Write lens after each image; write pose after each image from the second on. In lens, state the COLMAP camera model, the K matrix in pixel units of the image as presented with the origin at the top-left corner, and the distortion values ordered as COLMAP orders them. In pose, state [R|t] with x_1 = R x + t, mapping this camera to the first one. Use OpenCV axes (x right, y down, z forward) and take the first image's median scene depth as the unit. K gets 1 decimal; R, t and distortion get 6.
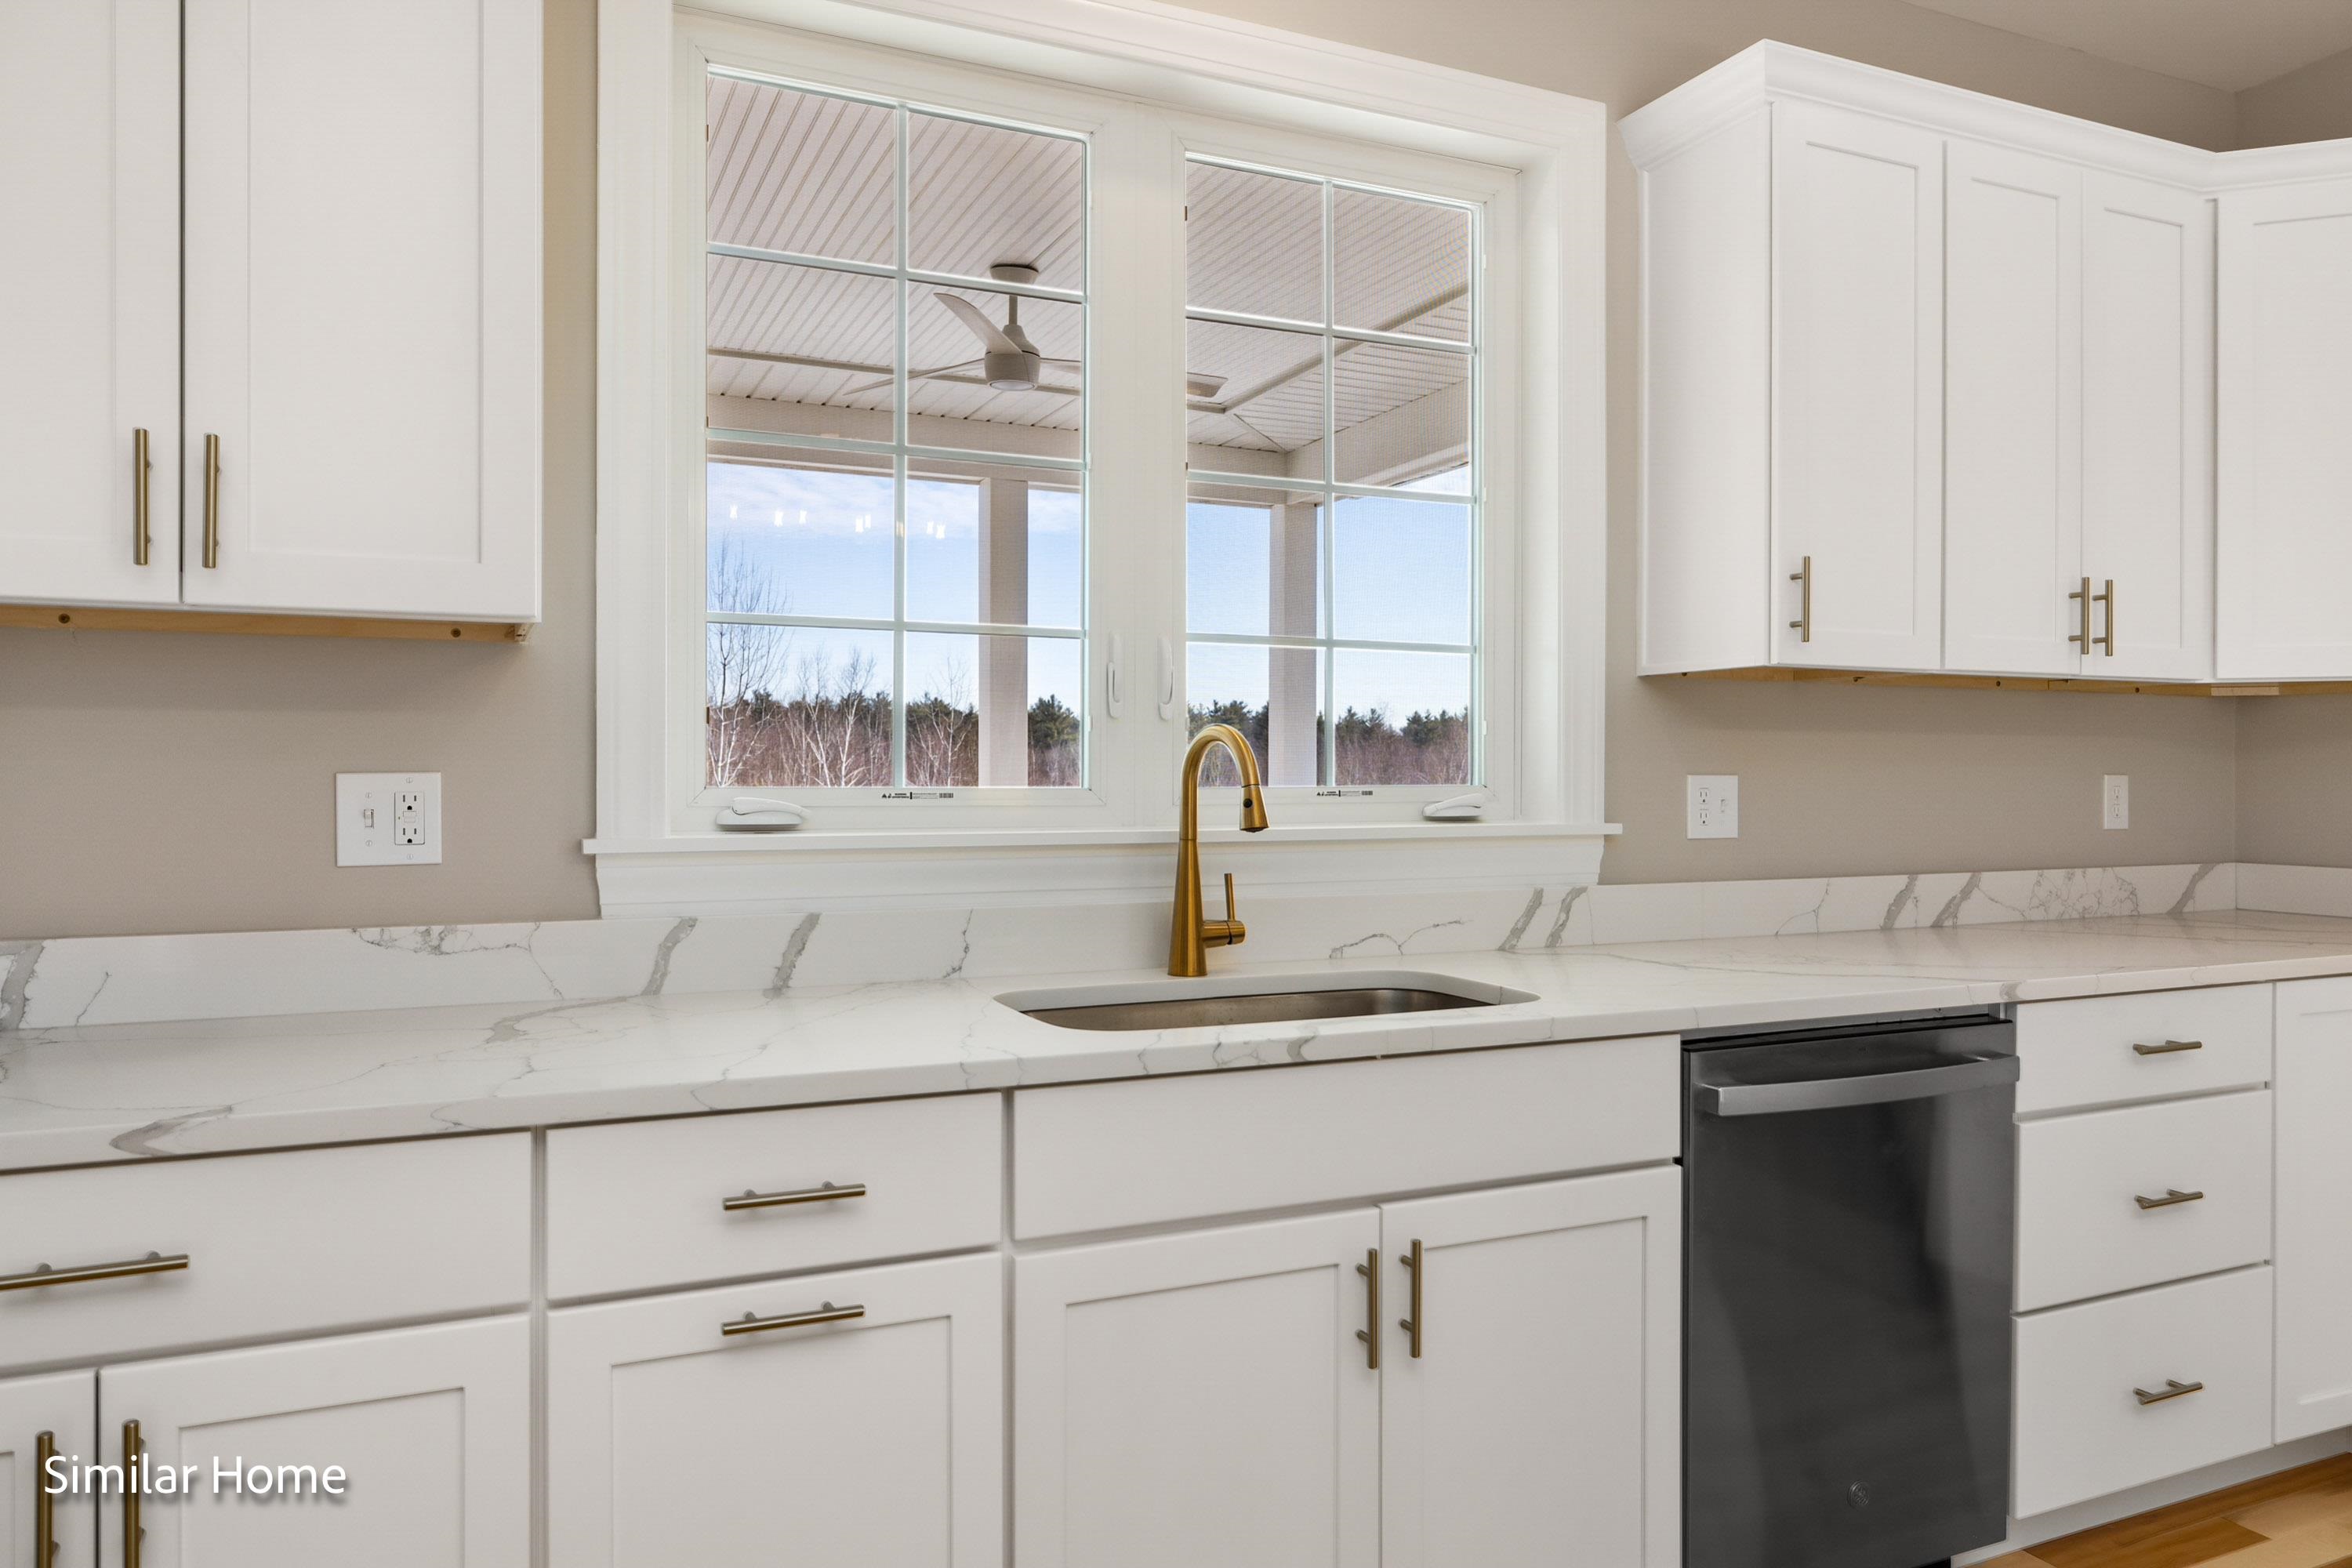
lens RADIAL K [[1564.3, 0, 1176.0], [0, 1564.3, 784.0], [0, 0, 1]] dist [-0.004982, -0.001893]
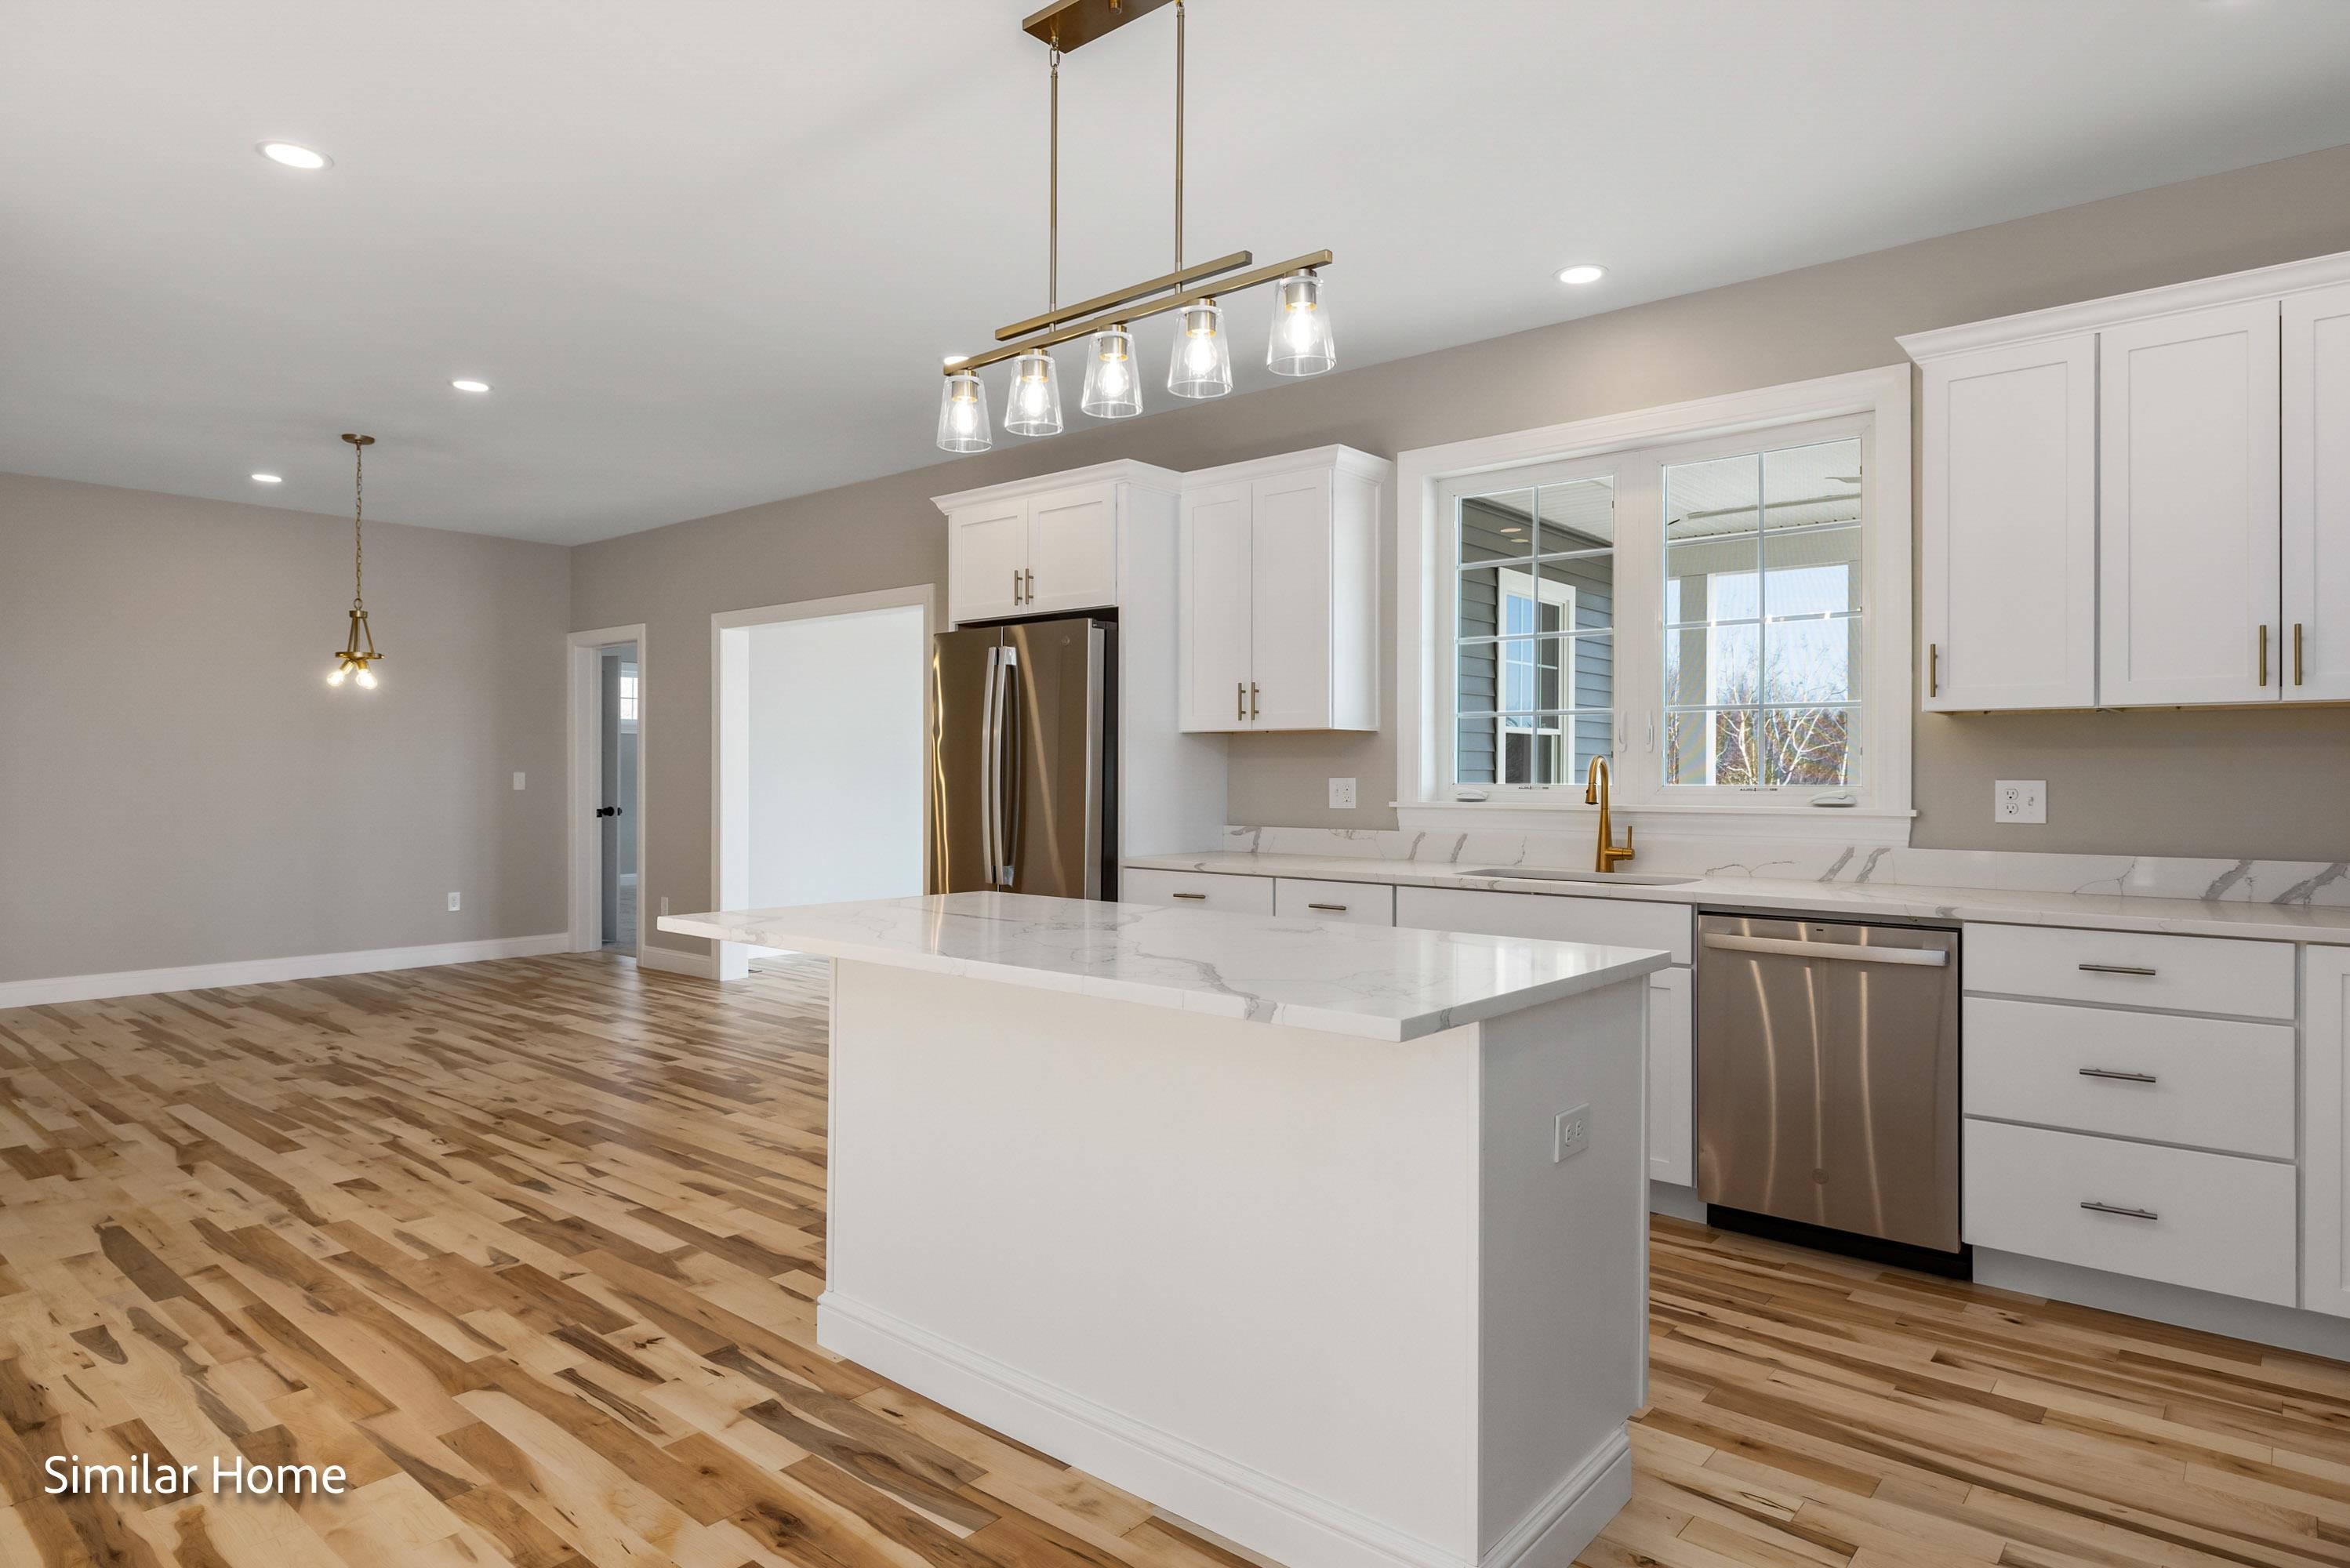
lens RADIAL K [[1334.5, 0, 1181.1], [0, 1334.5, 774.8], [0, 0, 1]] dist [-0.000102, 0.000210]
pose [[0.431421, -0.001352, -0.902150, 1.222546], [-0.008368, 0.999950, -0.005500, 0.003039], [0.902112, 0.009922, 0.431388, -0.274388]]
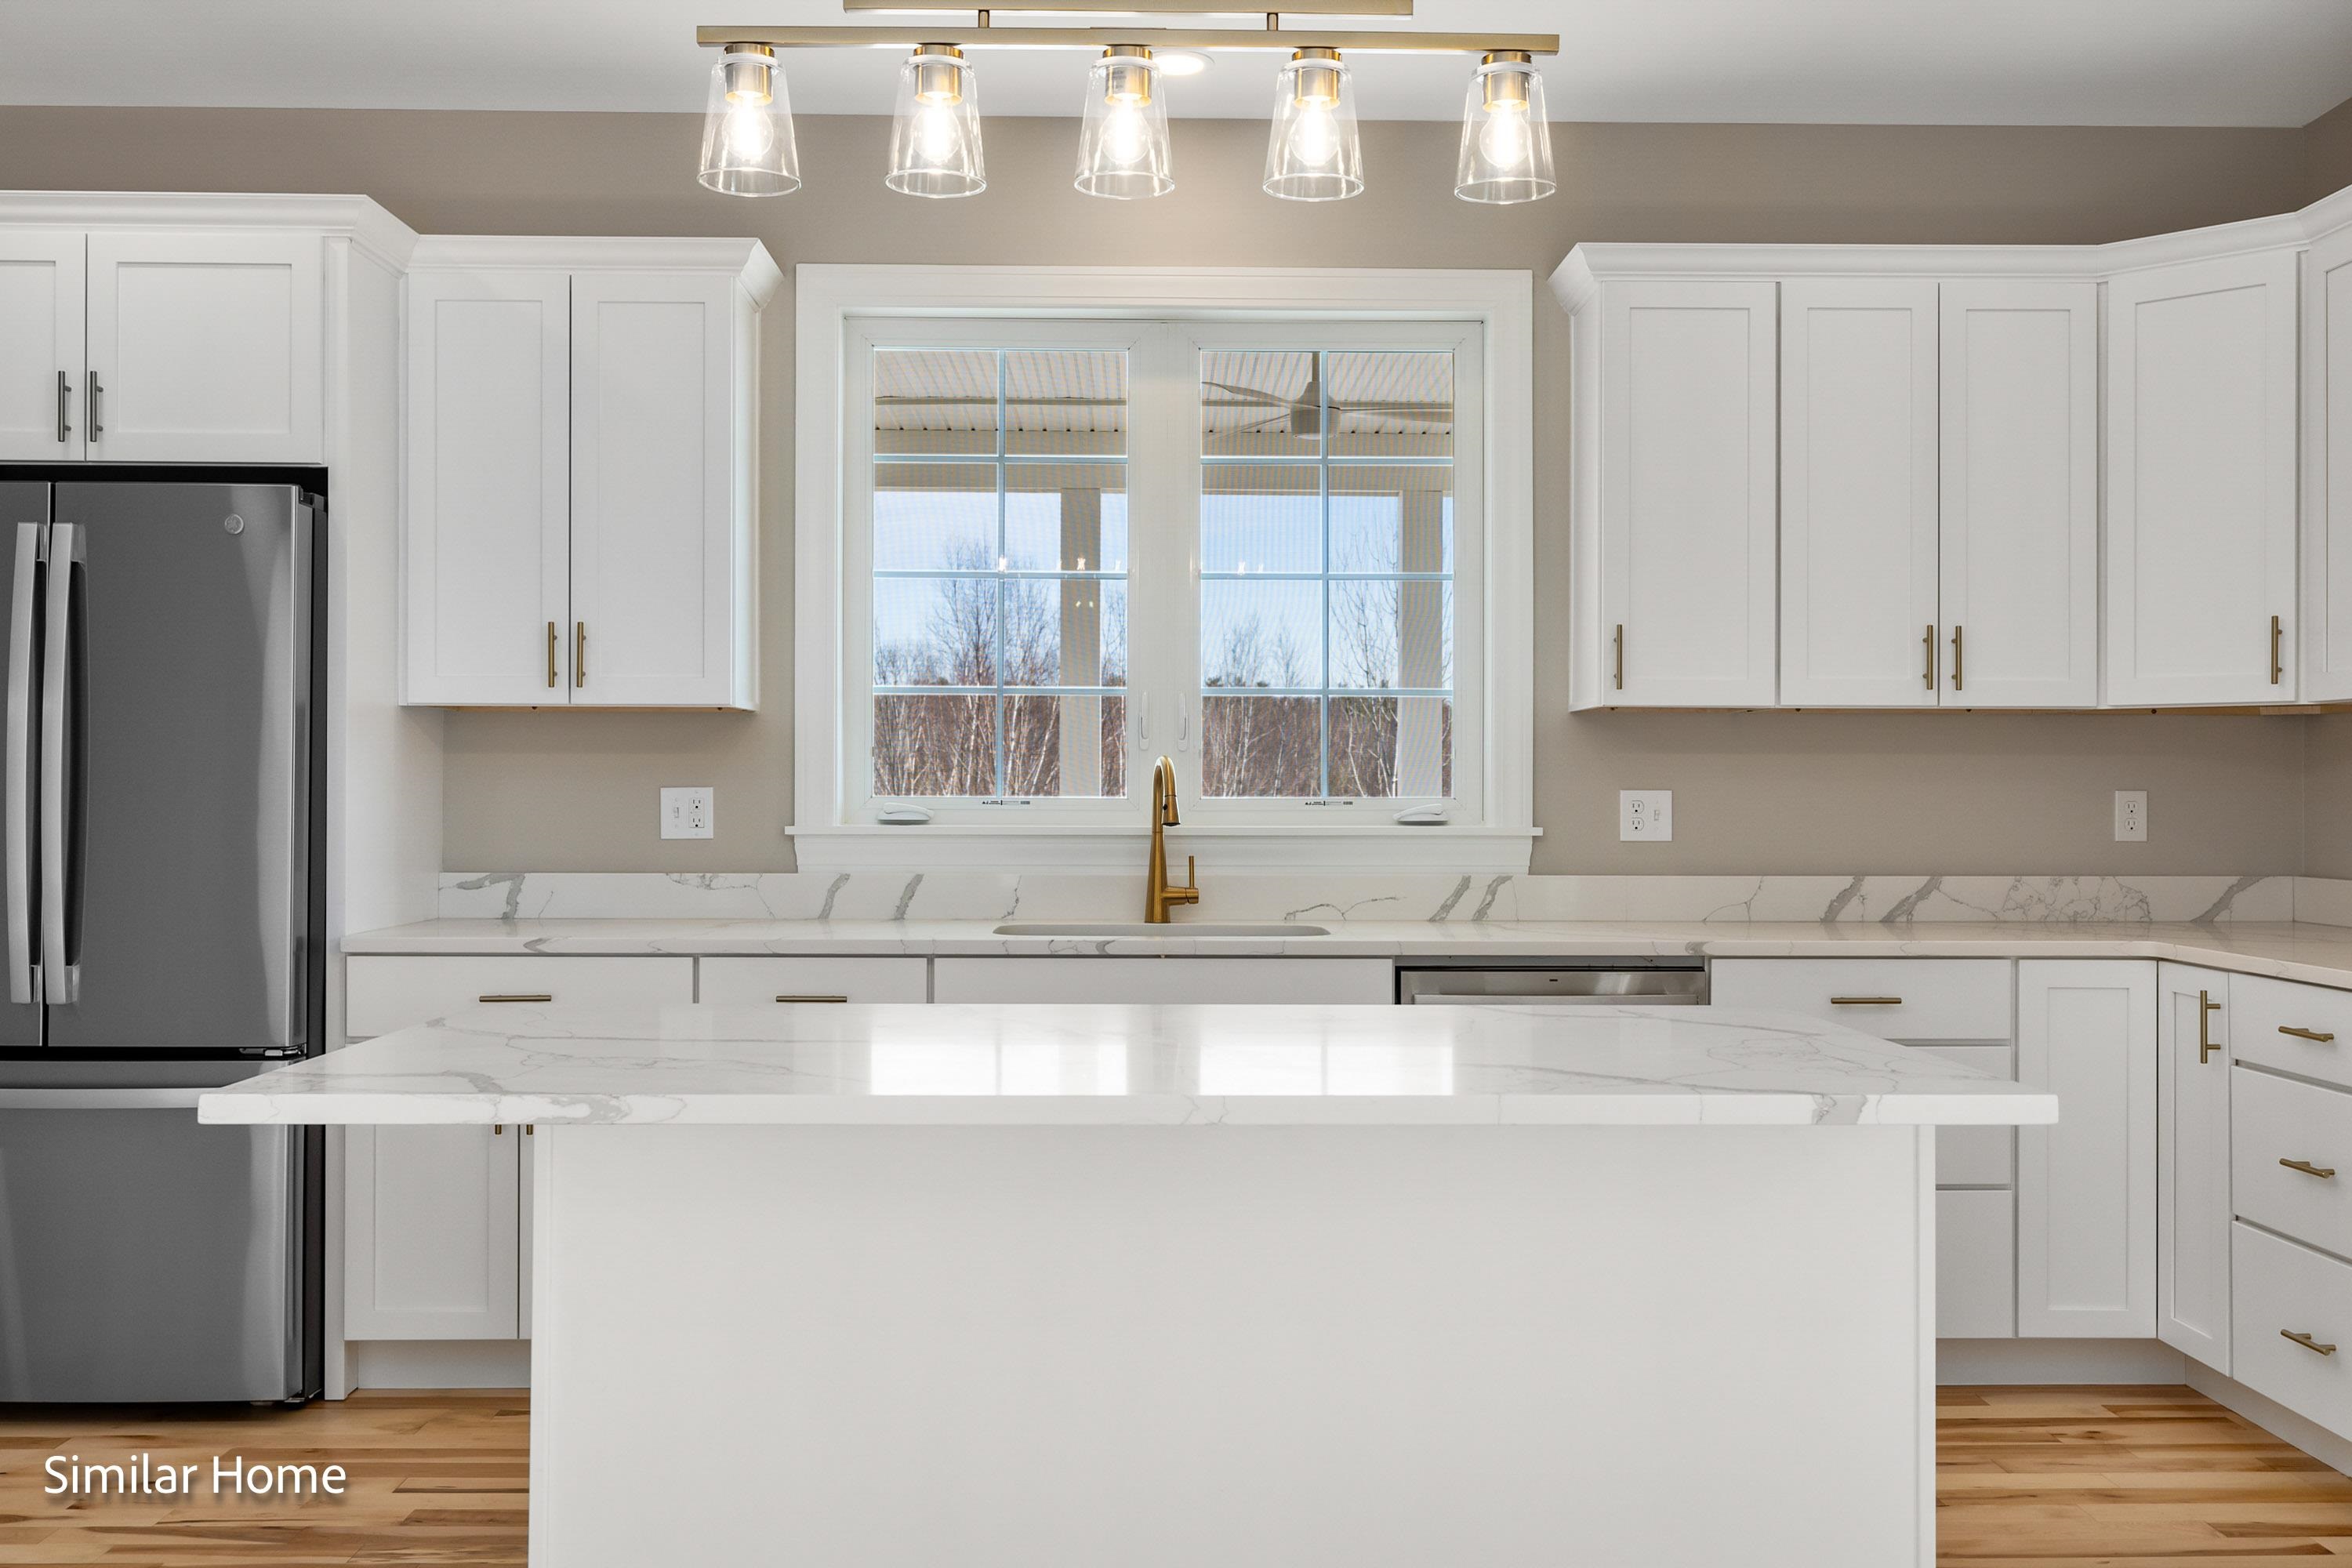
lens RADIAL K [[2145.0, 0, 1176.0], [0, 2145.0, 784.0], [0, 0, 1]] dist [-0.000650, 0.009328]
pose [[0.919311, -0.000169, -0.393531, 0.721190], [-0.003776, 0.999950, -0.009249, 0.007194], [0.393513, 0.009989, 0.919265, -0.764371]]
